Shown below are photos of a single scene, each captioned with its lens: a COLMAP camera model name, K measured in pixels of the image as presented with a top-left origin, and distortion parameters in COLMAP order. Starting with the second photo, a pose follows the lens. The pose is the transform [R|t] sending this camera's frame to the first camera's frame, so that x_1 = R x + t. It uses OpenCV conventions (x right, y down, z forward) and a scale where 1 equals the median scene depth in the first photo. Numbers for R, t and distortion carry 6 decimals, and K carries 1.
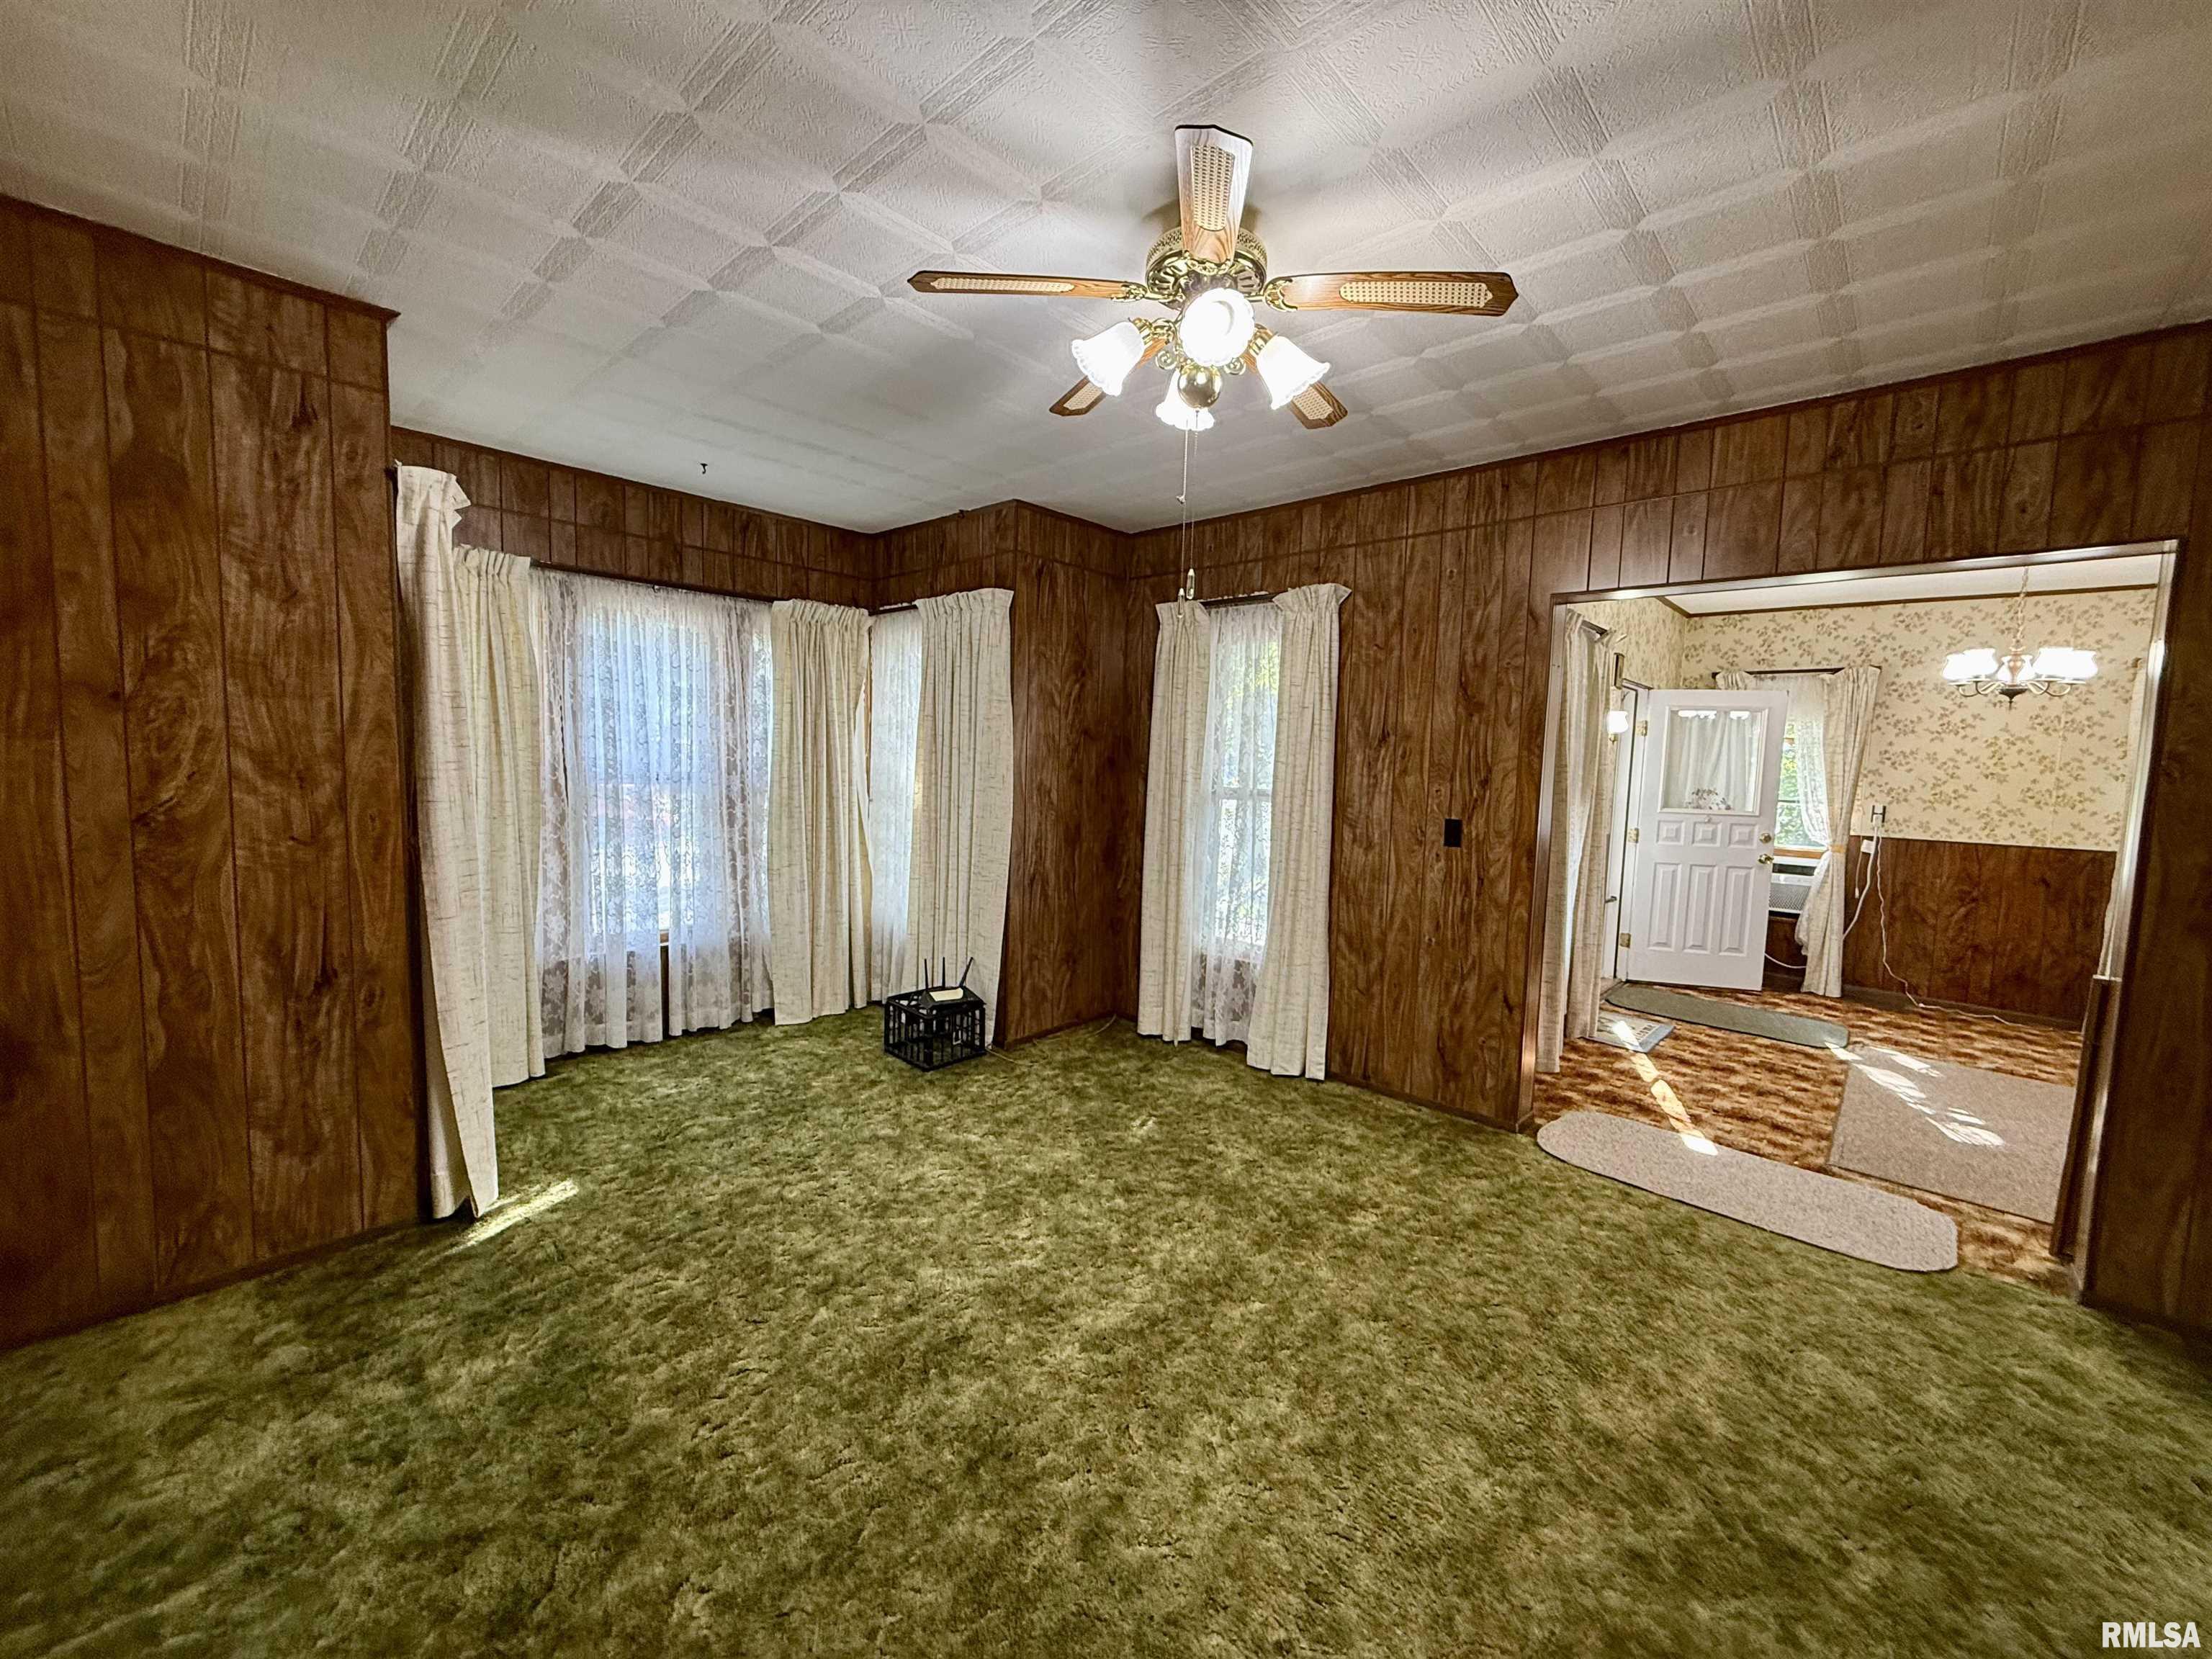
lens RADIAL K [[880.7, 0, 1098.5], [0, 880.7, 826.5], [0, 0, 1]] dist [0.001354, -0.000102]
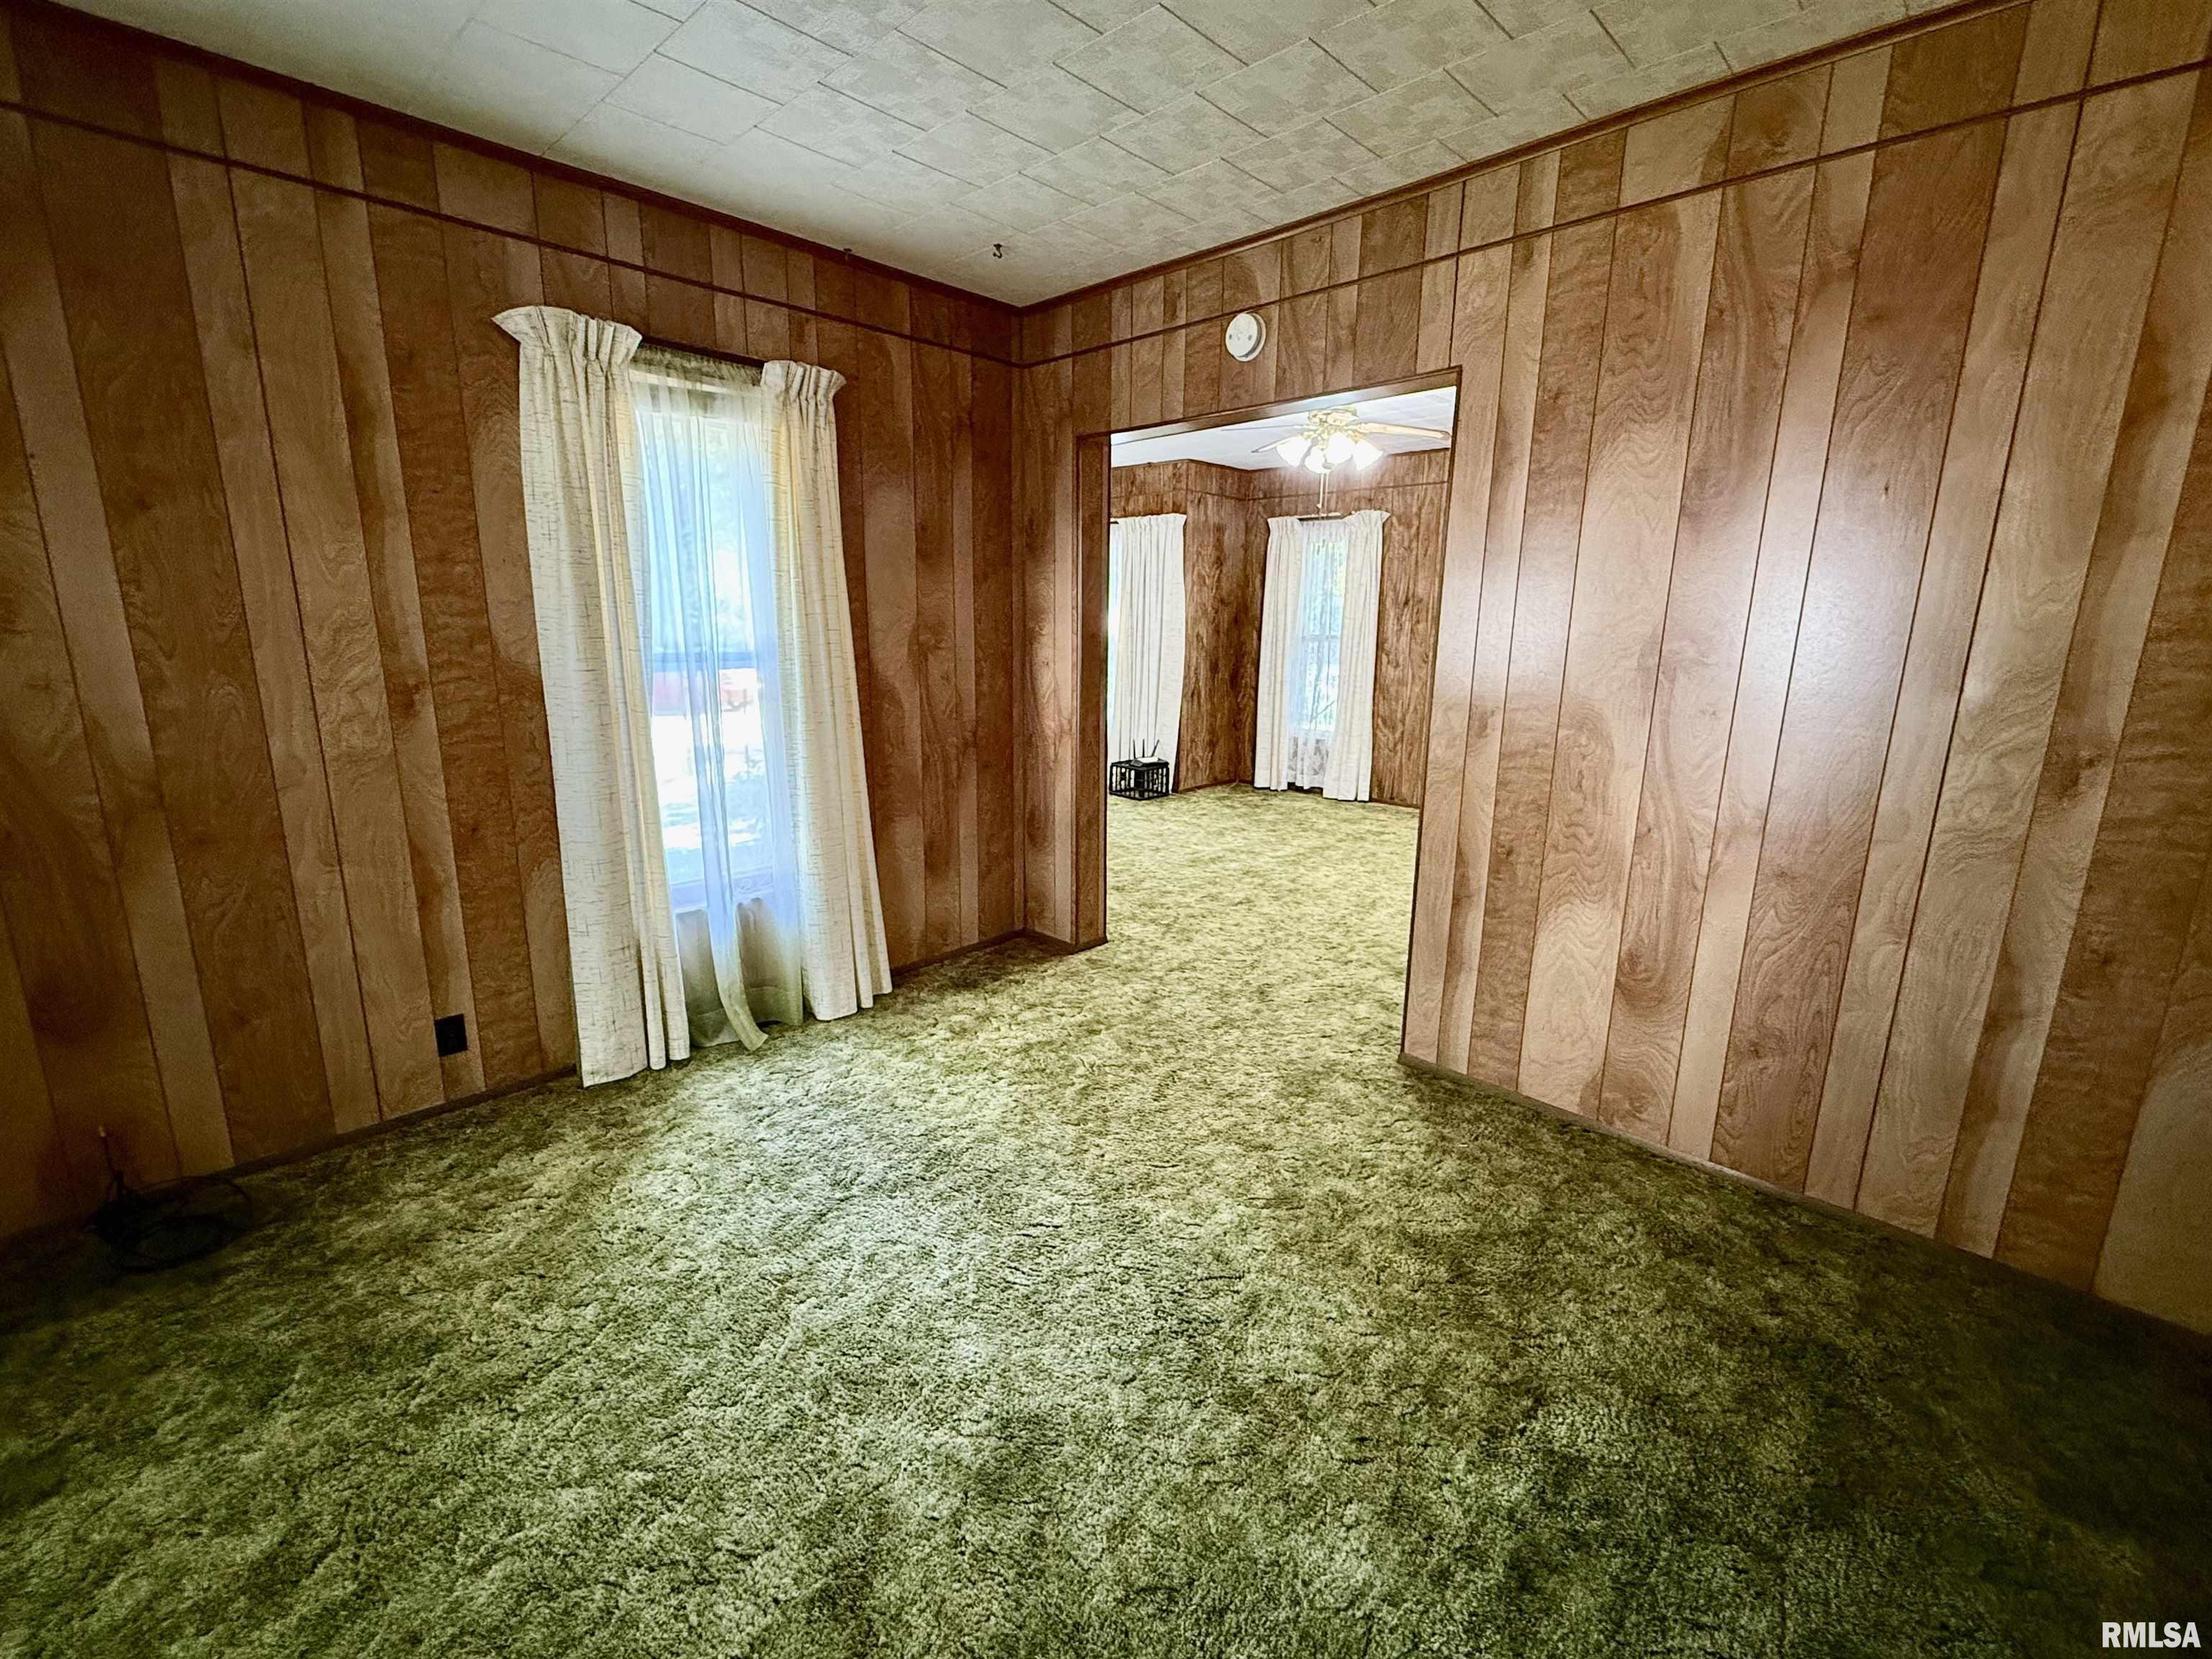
lens RADIAL K [[963.5, 0, 1104.1], [0, 963.5, 831.3], [0, 0, 1]] dist [0.001313, -0.000344]
pose [[0.999838, -0.015770, -0.008652, -0.265828], [0.016790, 0.990800, 0.134285, 0.082987], [0.006455, -0.134409, 0.990905, -0.955166]]
